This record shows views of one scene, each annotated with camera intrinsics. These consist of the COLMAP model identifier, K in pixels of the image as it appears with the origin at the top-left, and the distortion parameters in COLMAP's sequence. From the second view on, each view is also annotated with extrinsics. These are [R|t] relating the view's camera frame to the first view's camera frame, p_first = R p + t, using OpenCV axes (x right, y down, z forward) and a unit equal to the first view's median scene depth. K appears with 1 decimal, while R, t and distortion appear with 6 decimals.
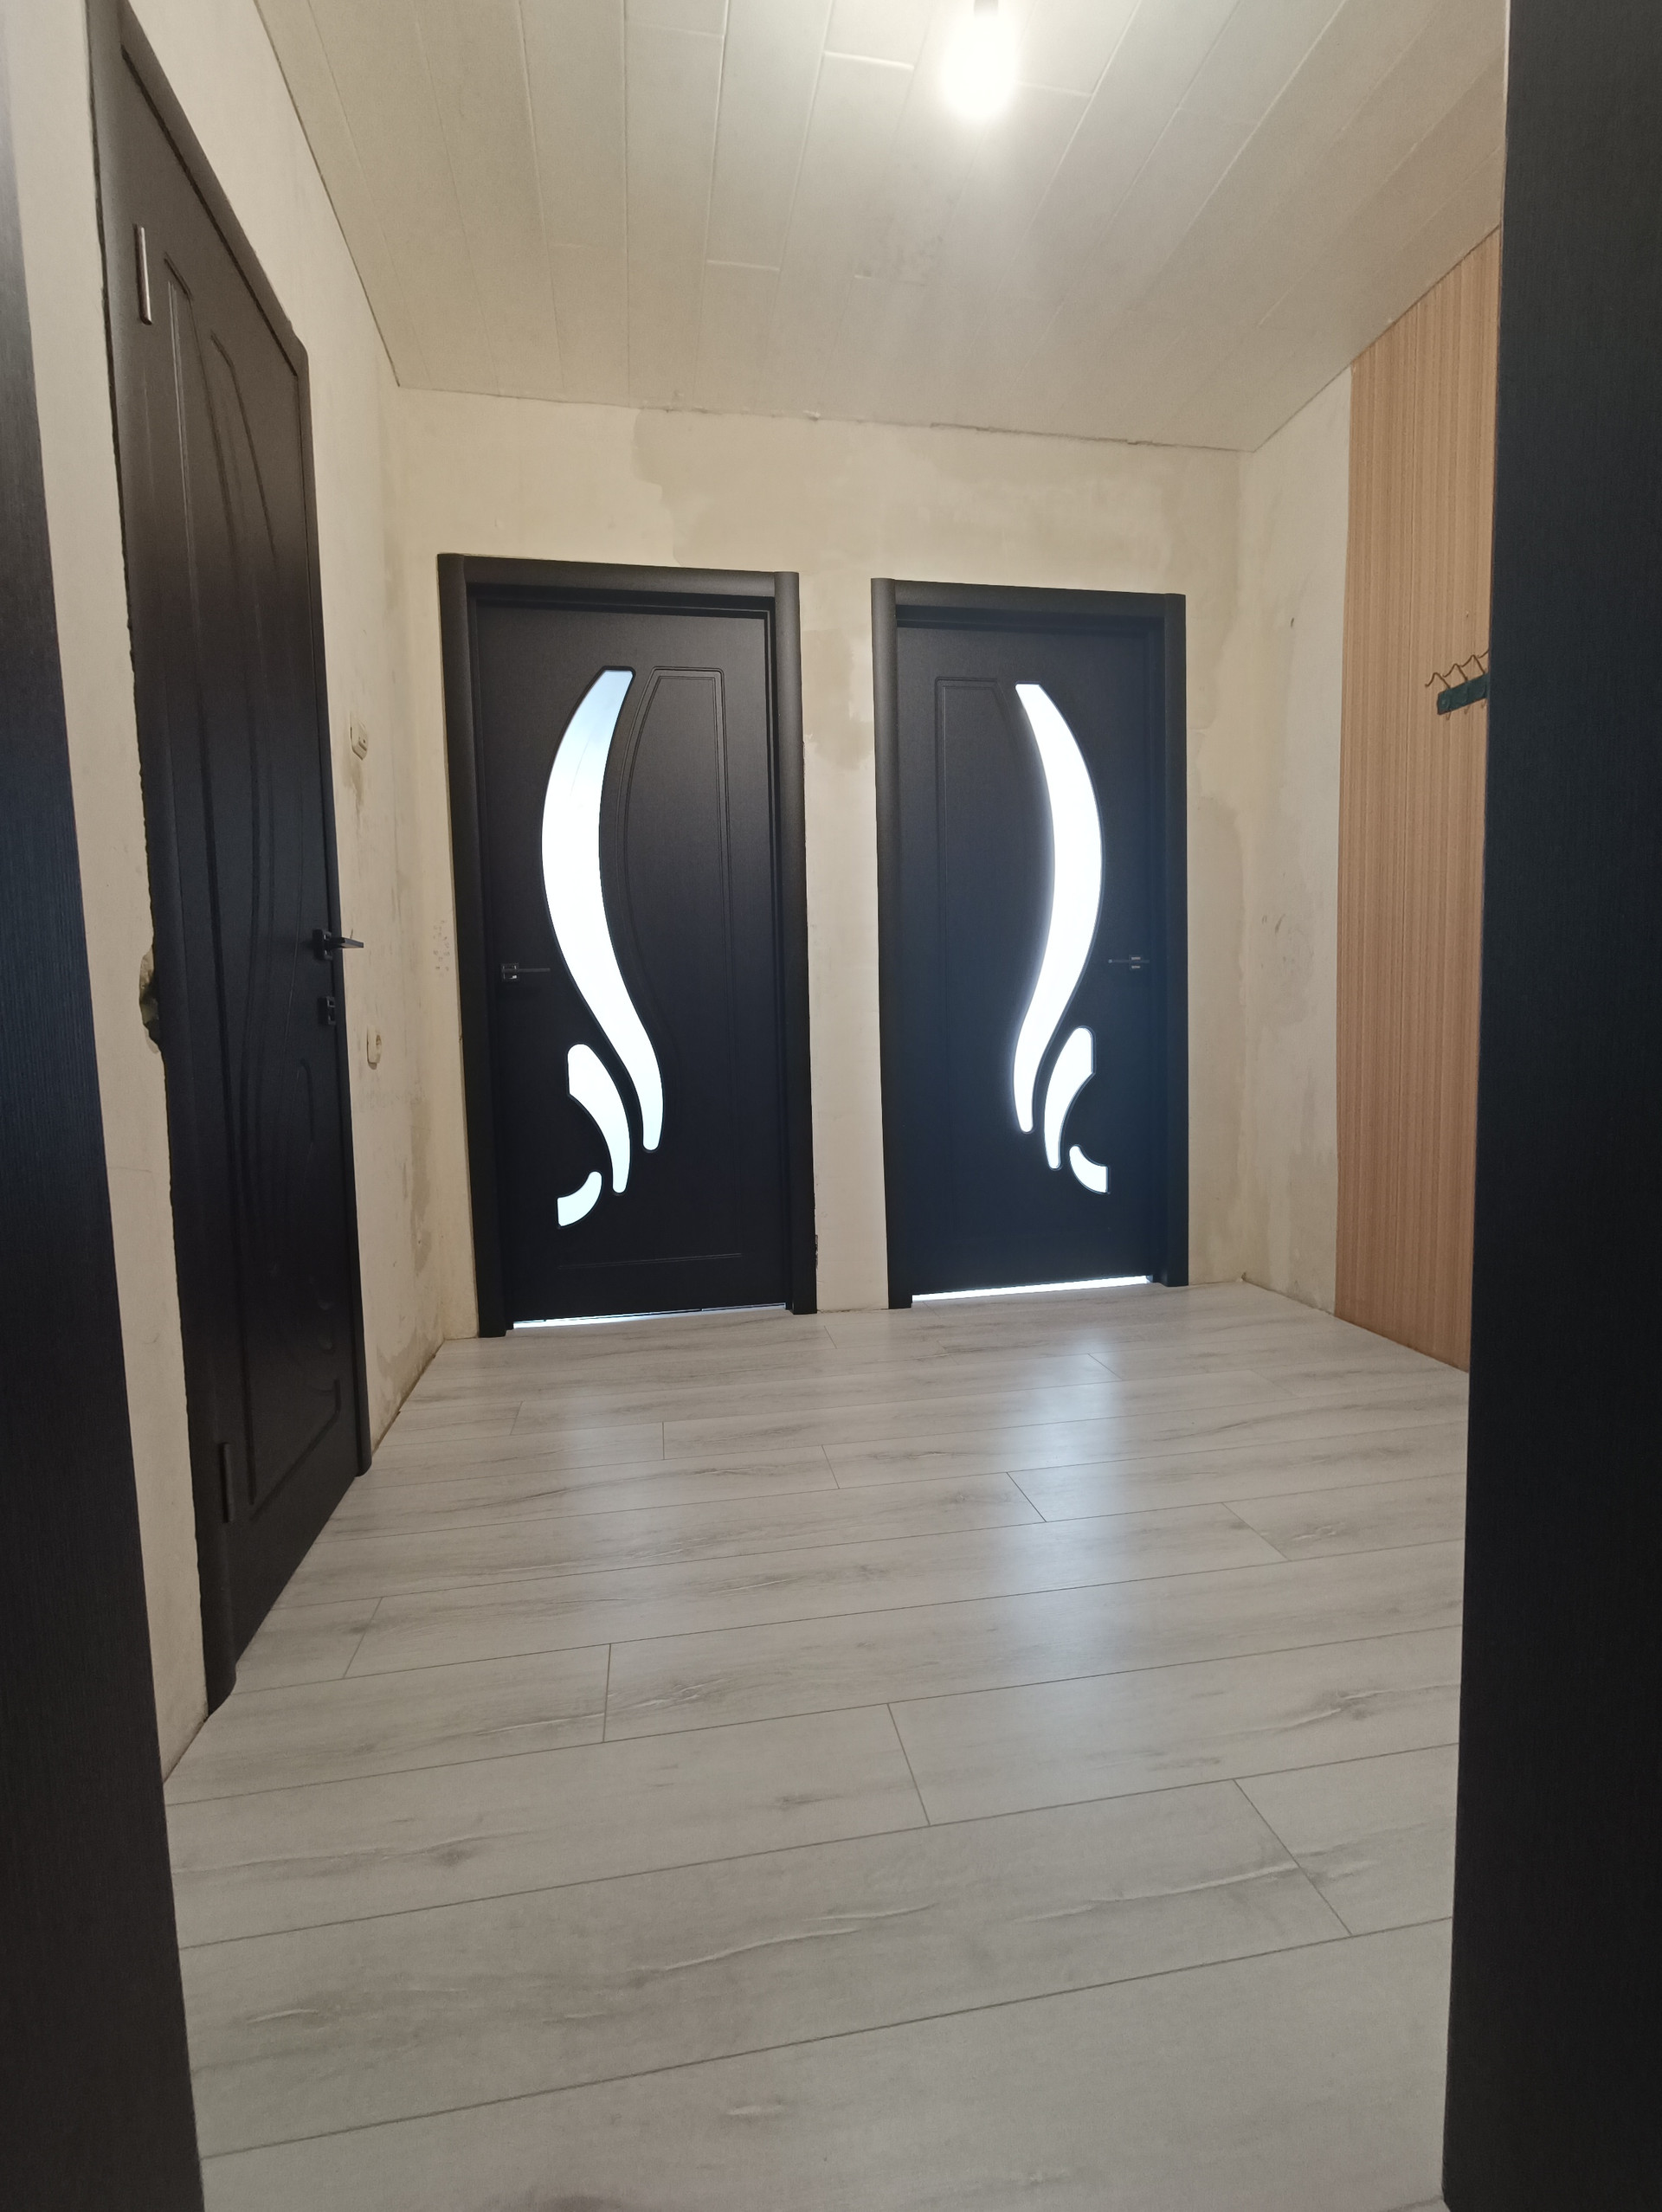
lens RADIAL K [[1001.7, 0, 824.6], [0, 1001.7, 1101.8], [0, 0, 1]] dist [-0.005543, 0.004159]
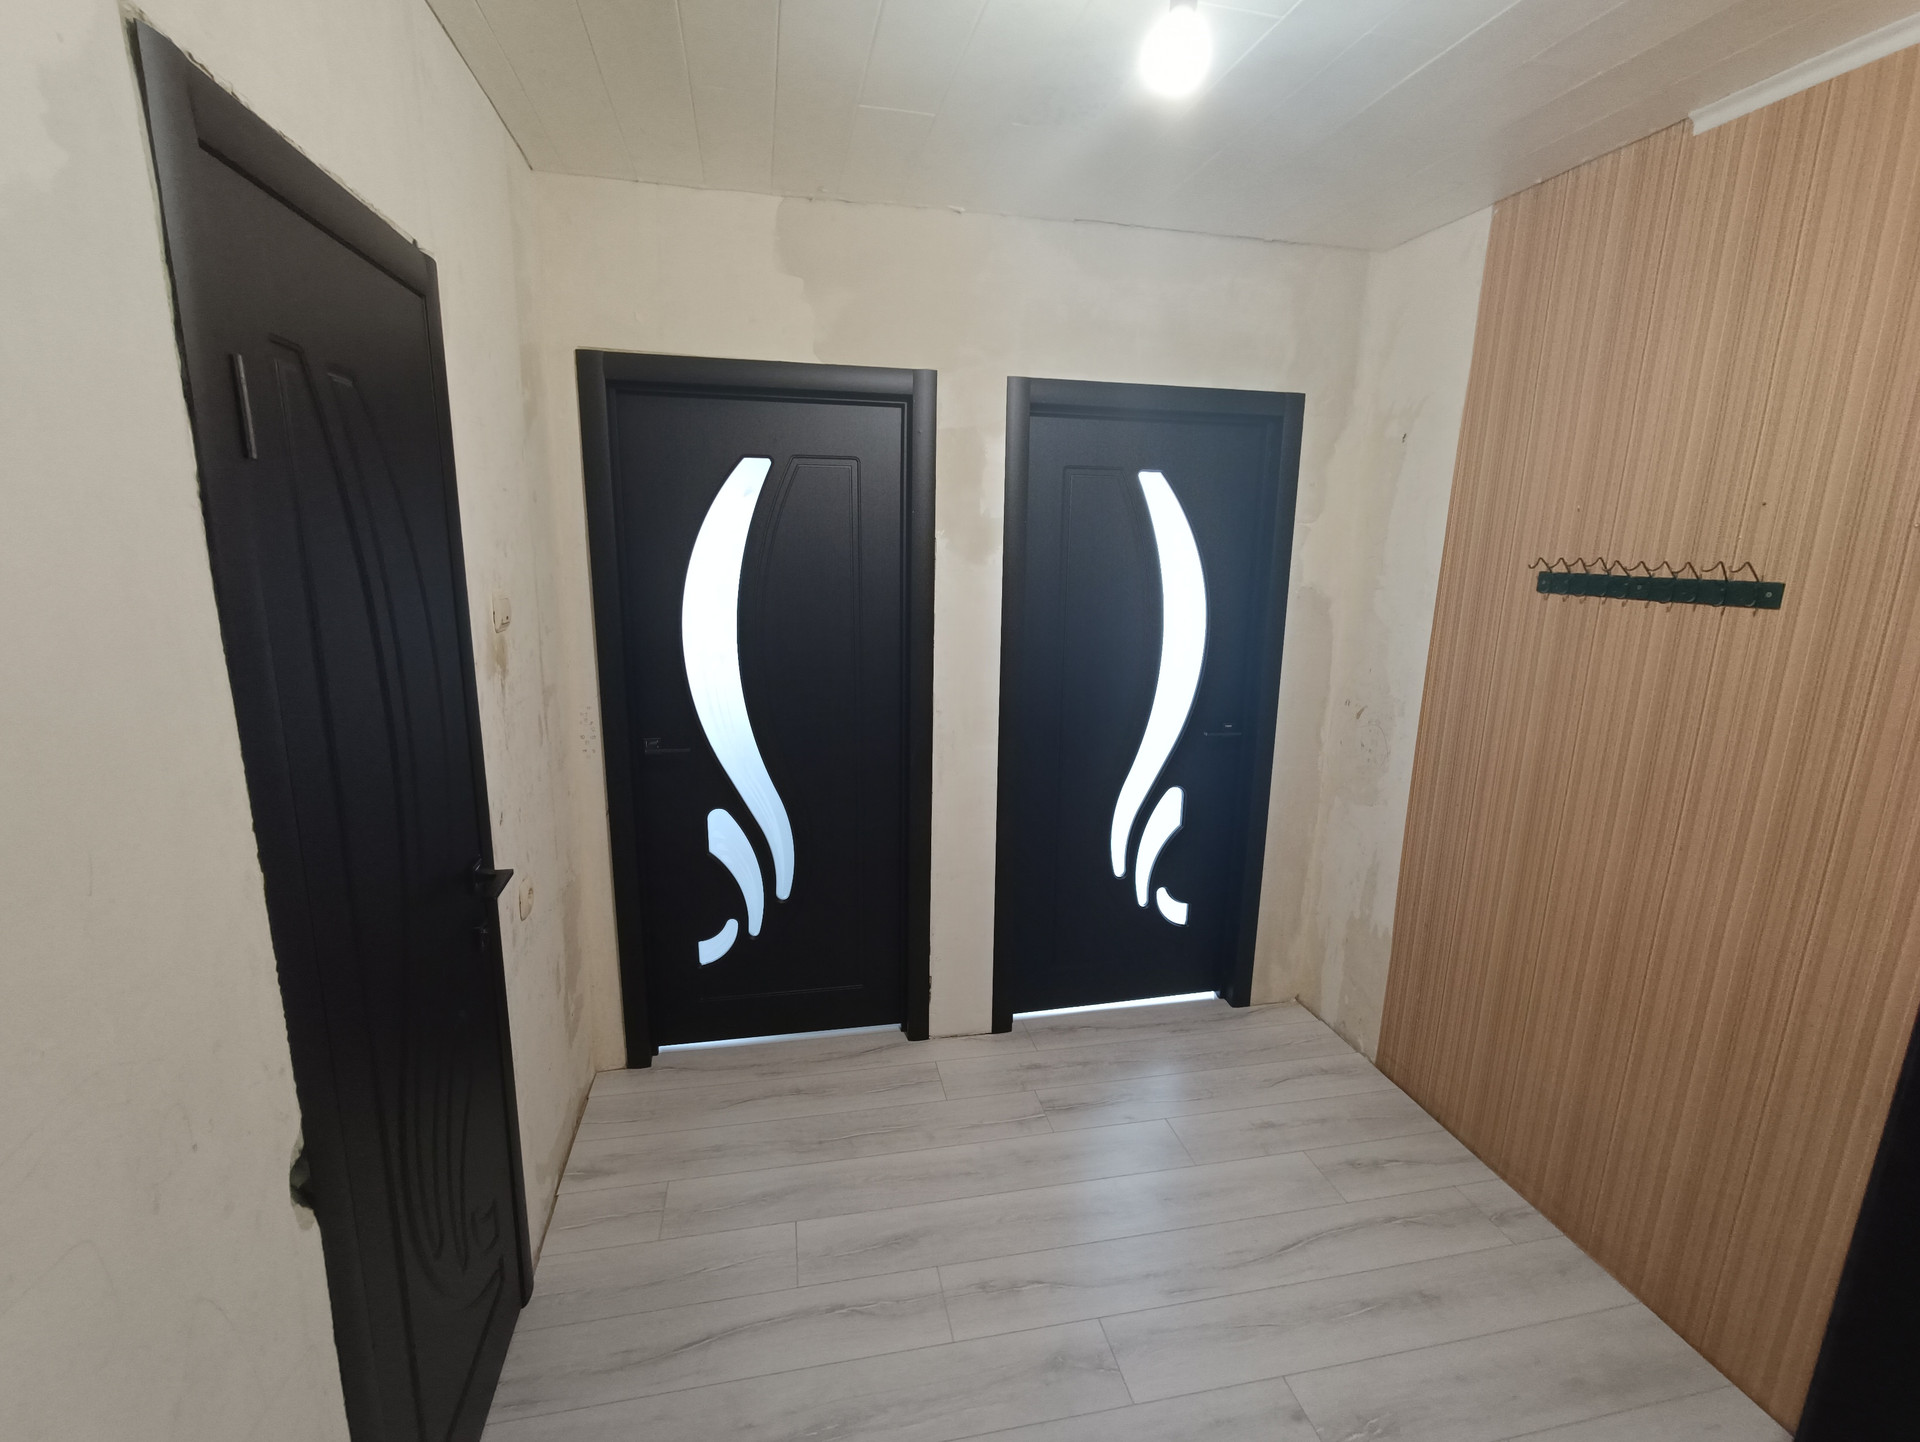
lens RADIAL K [[869.3, 0, 957.7], [0, 869.3, 725.4], [0, 0, 1]] dist [-0.005543, 0.004159]
pose [[0.998476, 0.033674, 0.043714, -0.031436], [-0.039332, 0.989953, 0.135813, -0.294141], [-0.038702, -0.137326, 0.989770, 0.076025]]
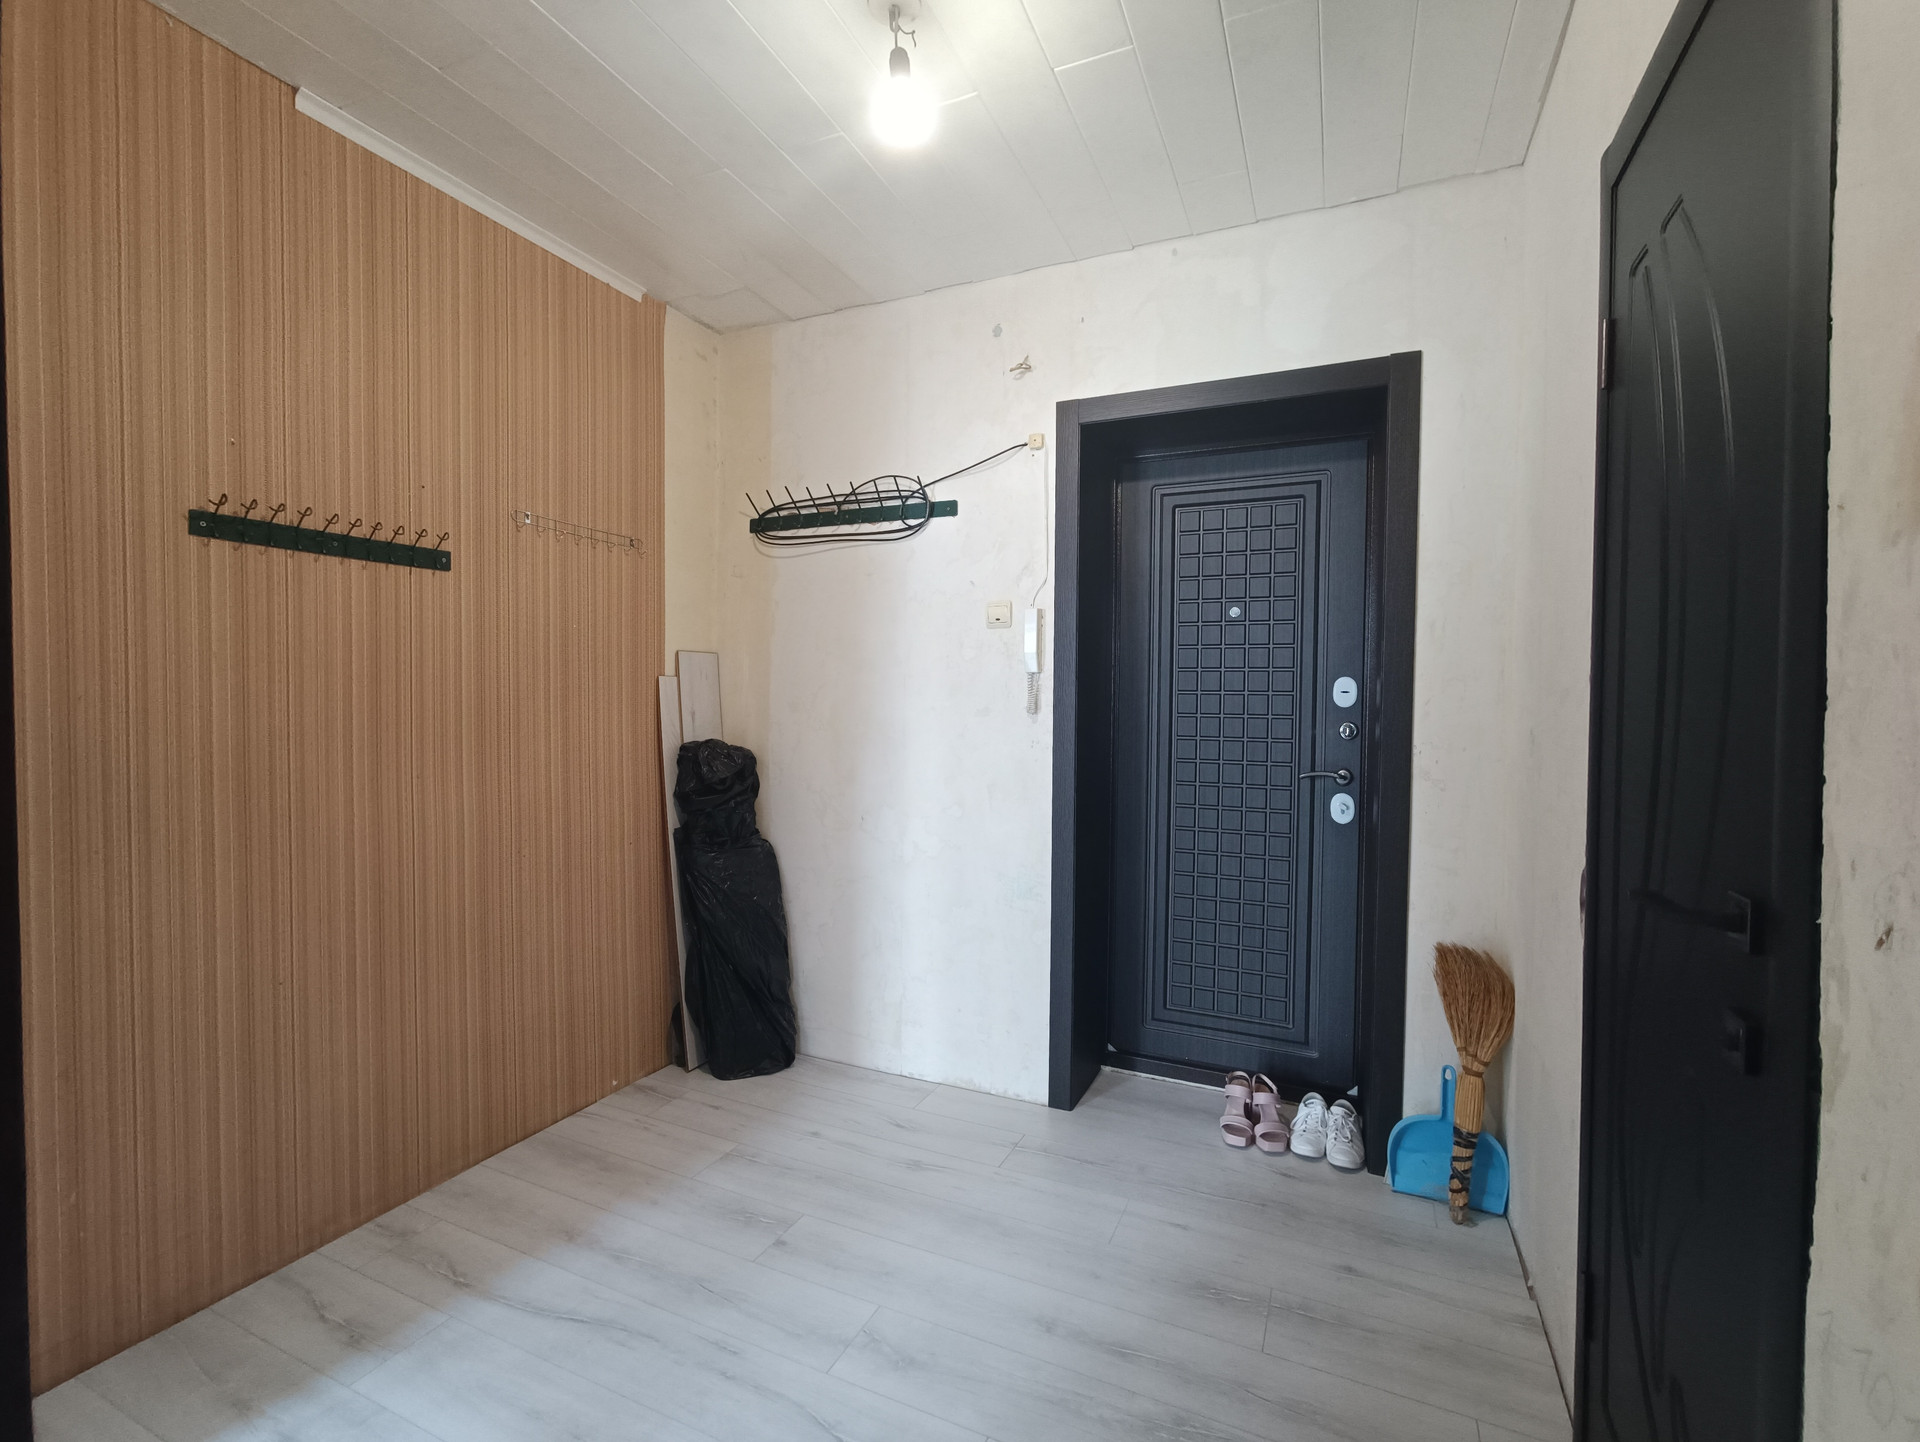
lens RADIAL K [[869.3, 0, 958.1], [0, 869.3, 721.8], [0, 0, 1]] dist [-0.005543, 0.004159]
pose [[-0.825264, 0.003380, 0.564736, -0.269646], [0.056859, 0.995398, 0.077133, -0.213108], [-0.561877, 0.095765, -0.821659, 1.054814]]
